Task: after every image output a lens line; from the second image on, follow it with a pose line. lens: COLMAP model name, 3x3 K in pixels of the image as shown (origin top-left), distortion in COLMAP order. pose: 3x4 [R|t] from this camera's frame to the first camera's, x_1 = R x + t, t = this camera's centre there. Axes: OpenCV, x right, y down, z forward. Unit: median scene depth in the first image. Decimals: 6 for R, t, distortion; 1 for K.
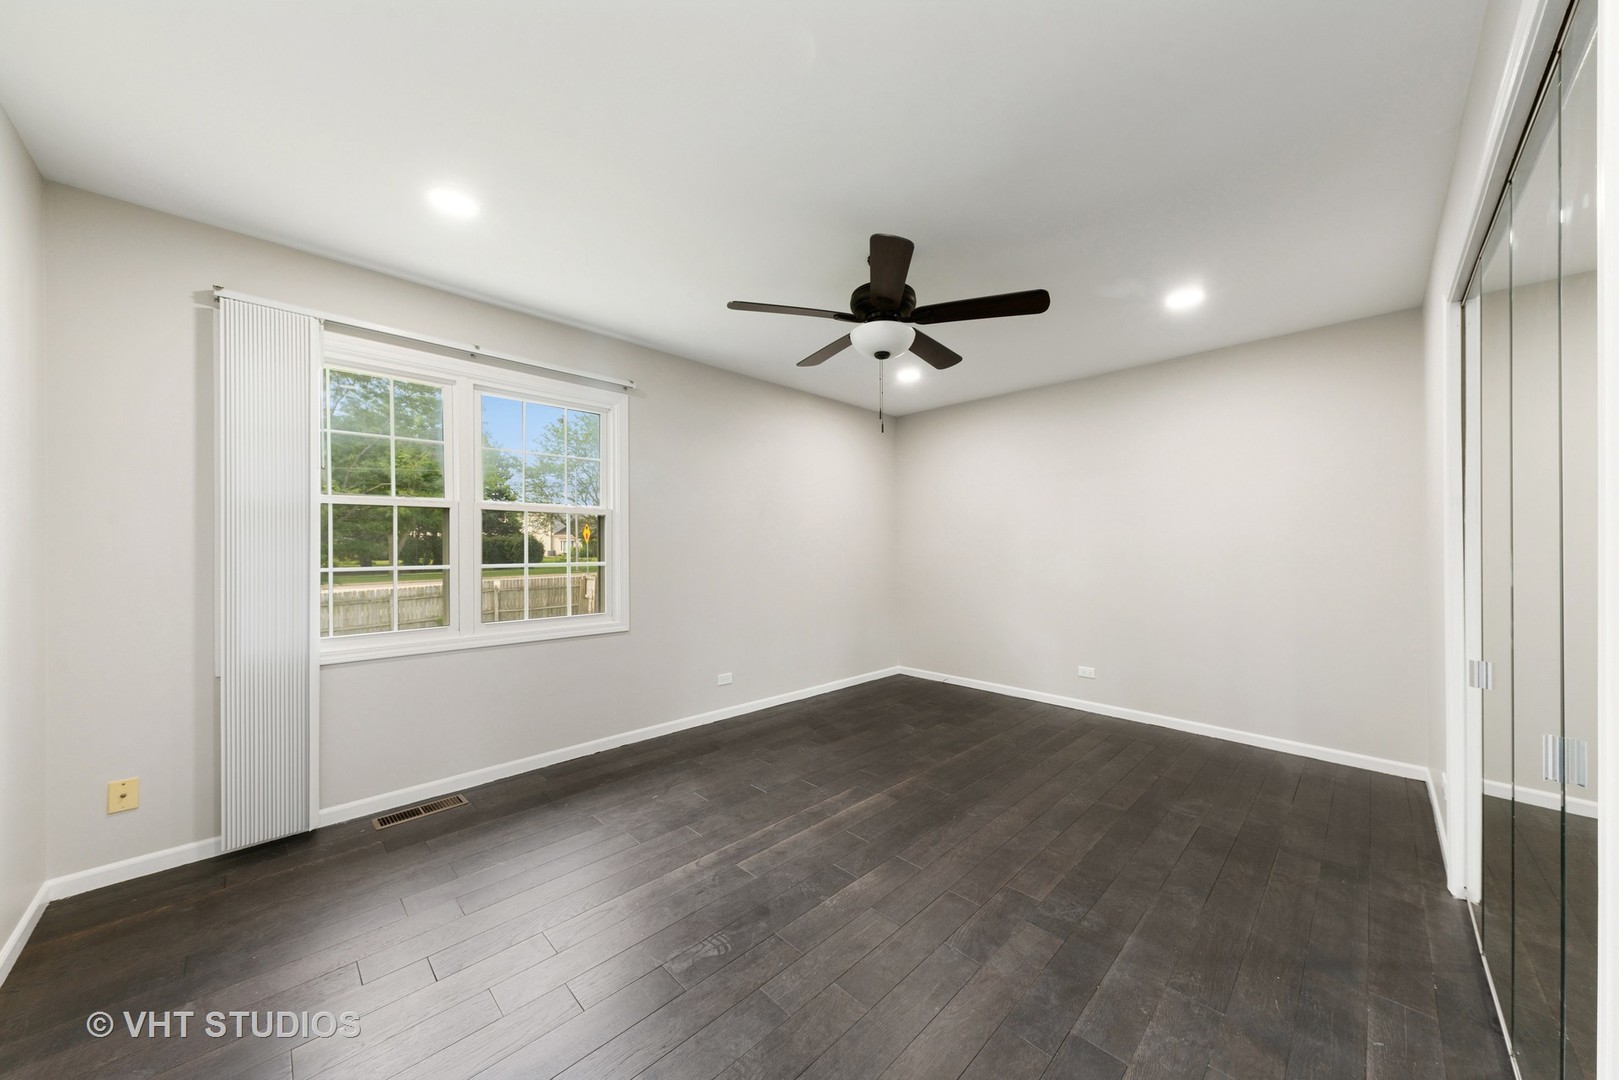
lens RADIAL K [[564.1, 0, 813.2], [0, 564.1, 545.7], [0, 0, 1]] dist [-0.000238, -0.000090]
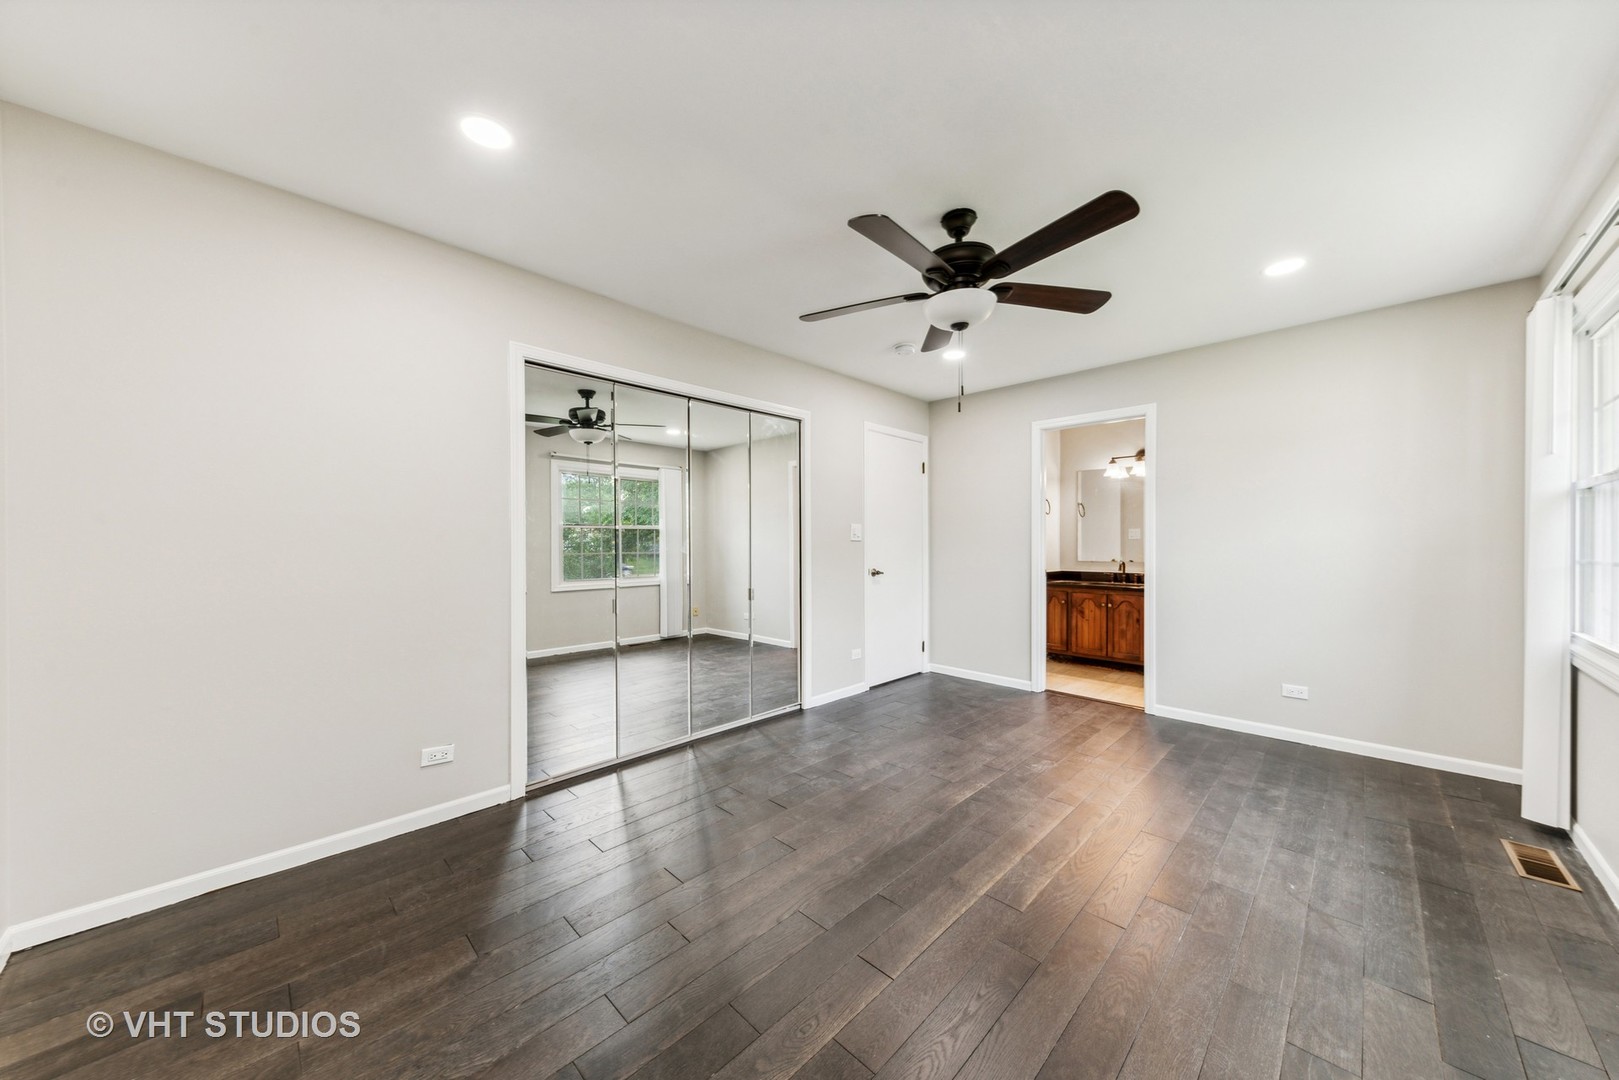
lens RADIAL K [[564.1, 0, 813.2], [0, 564.1, 545.7], [0, 0, 1]] dist [-0.000238, -0.000090]
pose [[-0.999976, 0.004007, -0.005599, 0.392462], [0.004001, 0.999991, 0.001083, 0.013213], [0.005603, 0.001061, -0.999984, 2.045632]]
